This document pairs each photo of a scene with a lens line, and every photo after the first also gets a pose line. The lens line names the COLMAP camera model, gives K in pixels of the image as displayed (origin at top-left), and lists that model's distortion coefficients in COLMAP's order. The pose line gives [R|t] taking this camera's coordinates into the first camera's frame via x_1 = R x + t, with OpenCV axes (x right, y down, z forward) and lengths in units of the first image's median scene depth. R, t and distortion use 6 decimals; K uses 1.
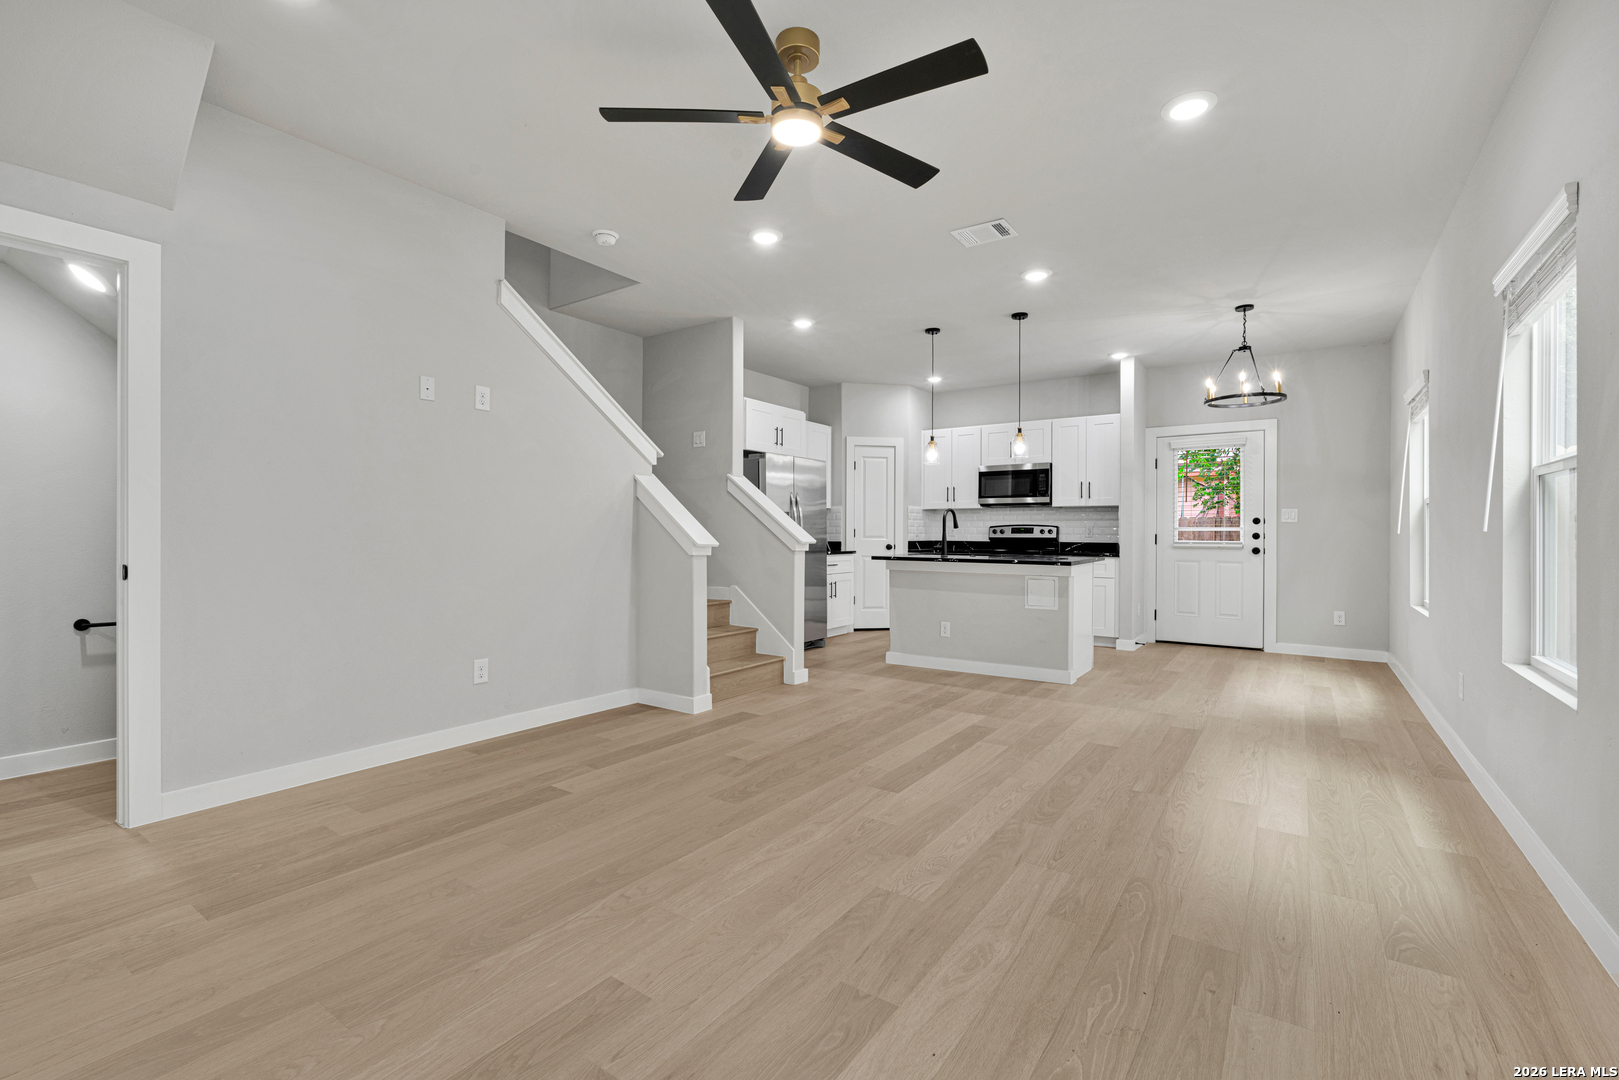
lens RADIAL K [[717.5, 0, 809.5], [0, 717.5, 540.0], [0, 0, 1]] dist [-0.000722, 0.000097]
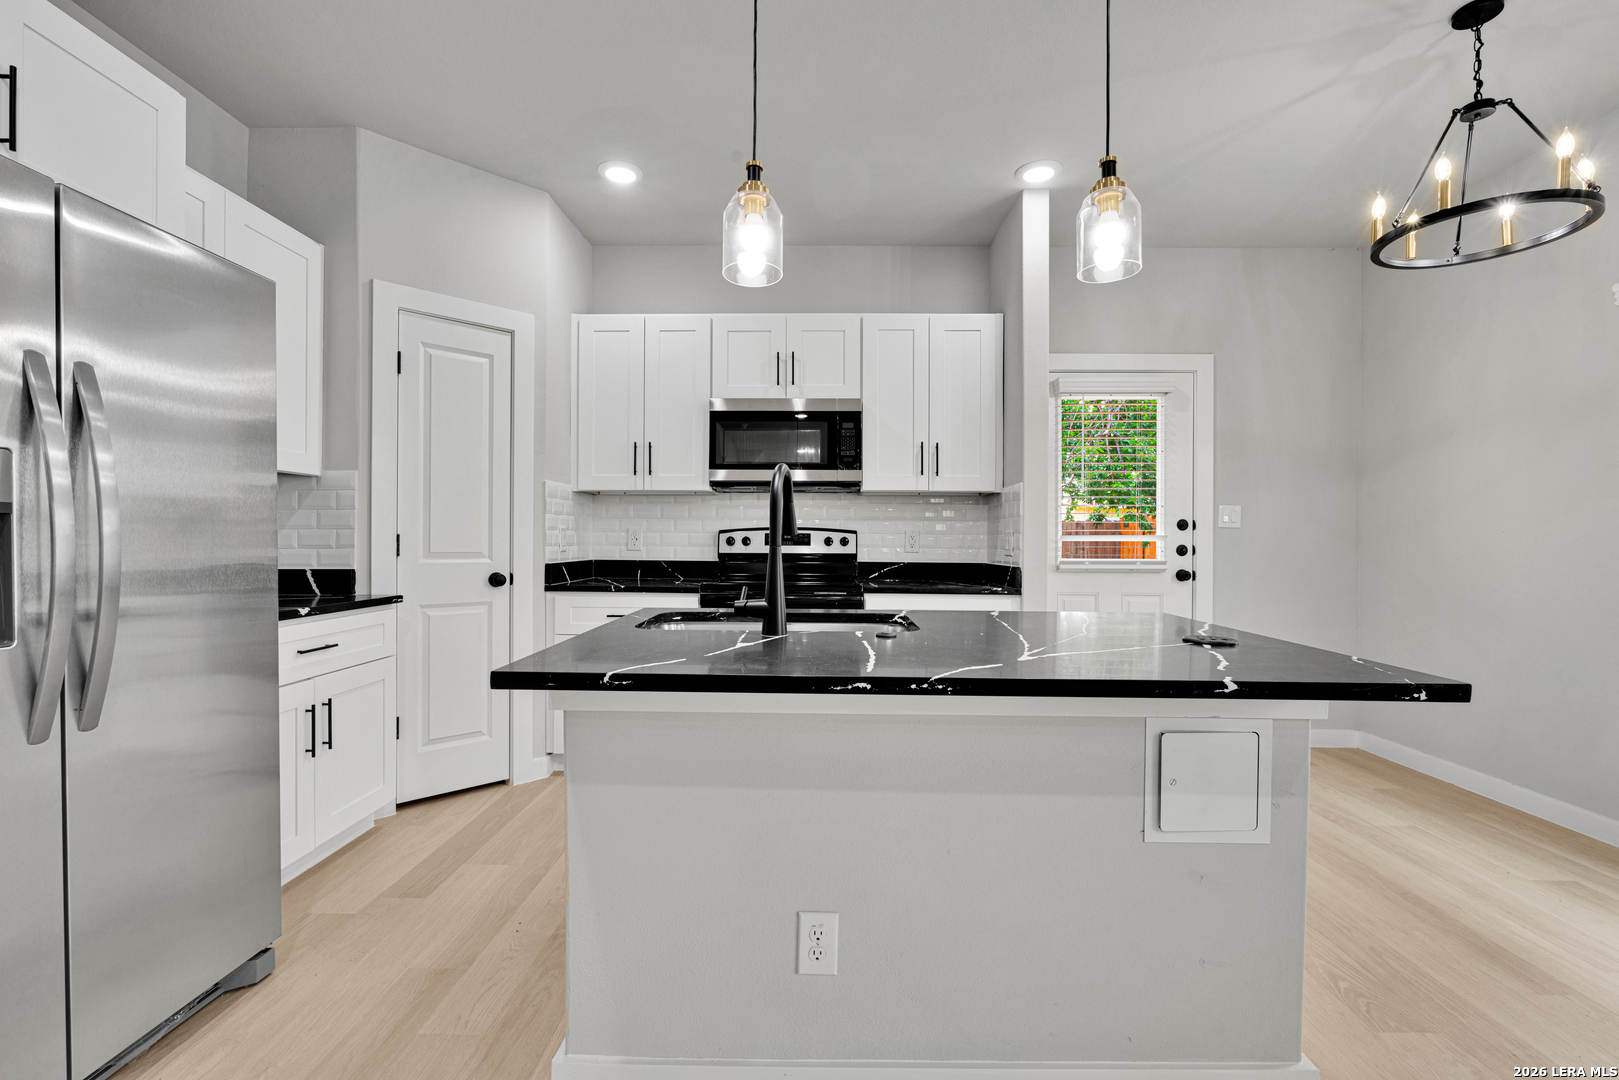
lens RADIAL K [[717.5, 0, 809.5], [0, 717.5, 540.0], [0, 0, 1]] dist [-0.000722, 0.000097]
pose [[0.833868, 0.000349, 0.551964, 0.041969], [0.002187, 0.999990, -0.003936, -0.012379], [-0.551959, 0.004489, 0.833859, 0.678869]]
